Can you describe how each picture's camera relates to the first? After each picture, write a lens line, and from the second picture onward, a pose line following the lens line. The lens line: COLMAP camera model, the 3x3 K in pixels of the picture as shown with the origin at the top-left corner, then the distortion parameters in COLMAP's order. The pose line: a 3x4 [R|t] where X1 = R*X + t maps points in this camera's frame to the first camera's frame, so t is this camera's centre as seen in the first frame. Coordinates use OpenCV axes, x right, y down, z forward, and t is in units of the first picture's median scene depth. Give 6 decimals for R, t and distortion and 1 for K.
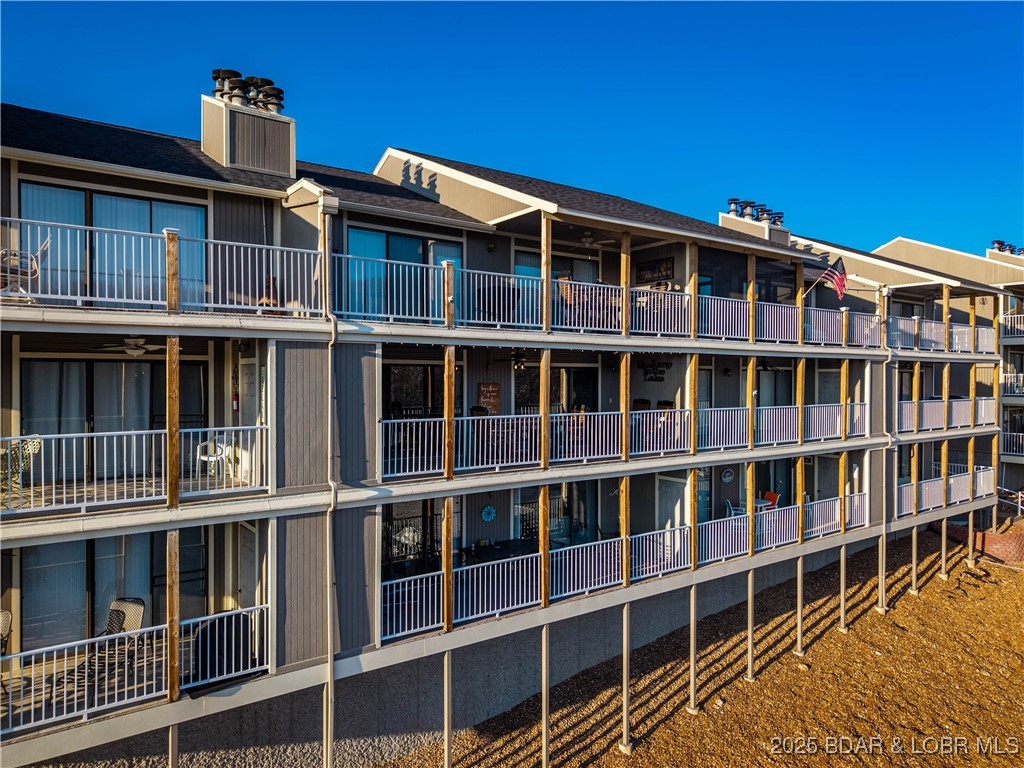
lens RADIAL K [[690.8, 0, 512.0], [0, 690.8, 384.0], [0, 0, 1]] dist [0.006455, -0.003623]
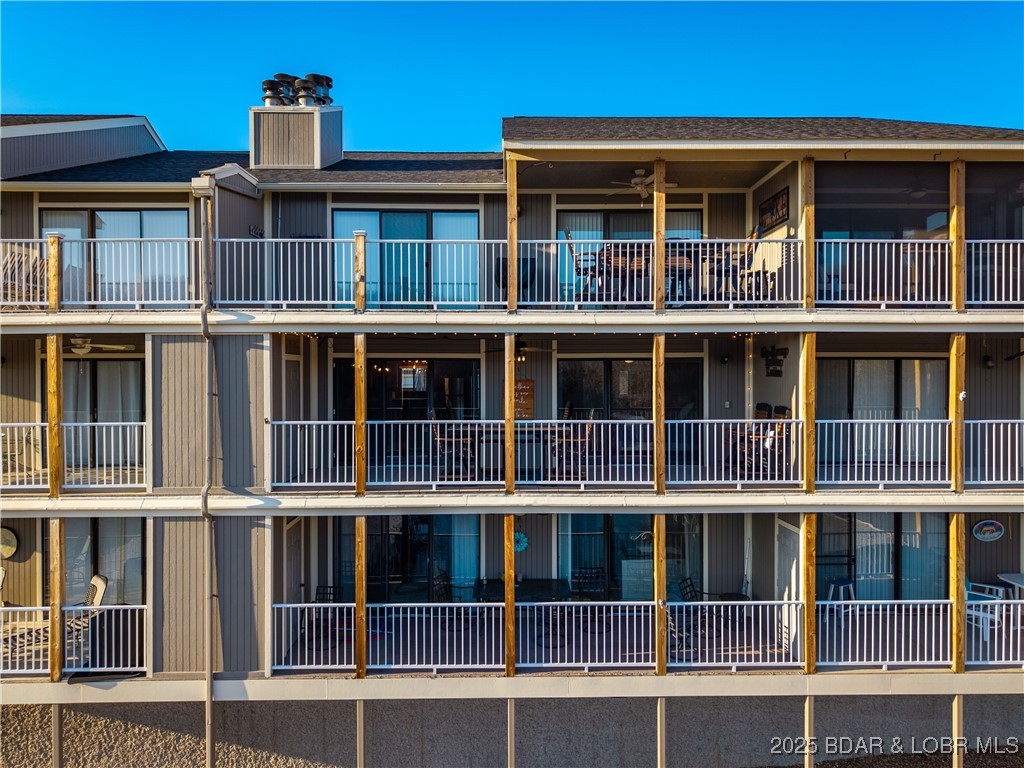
lens RADIAL K [[717.0, 0, 495.6], [0, 717.0, 385.2], [0, 0, 1]] dist [0.003195, -0.000698]
pose [[0.817198, 0.007604, -0.576306, 0.543084], [-0.002066, 0.999945, 0.010264, -0.003041], [0.576353, -0.007197, 0.817169, 0.394088]]
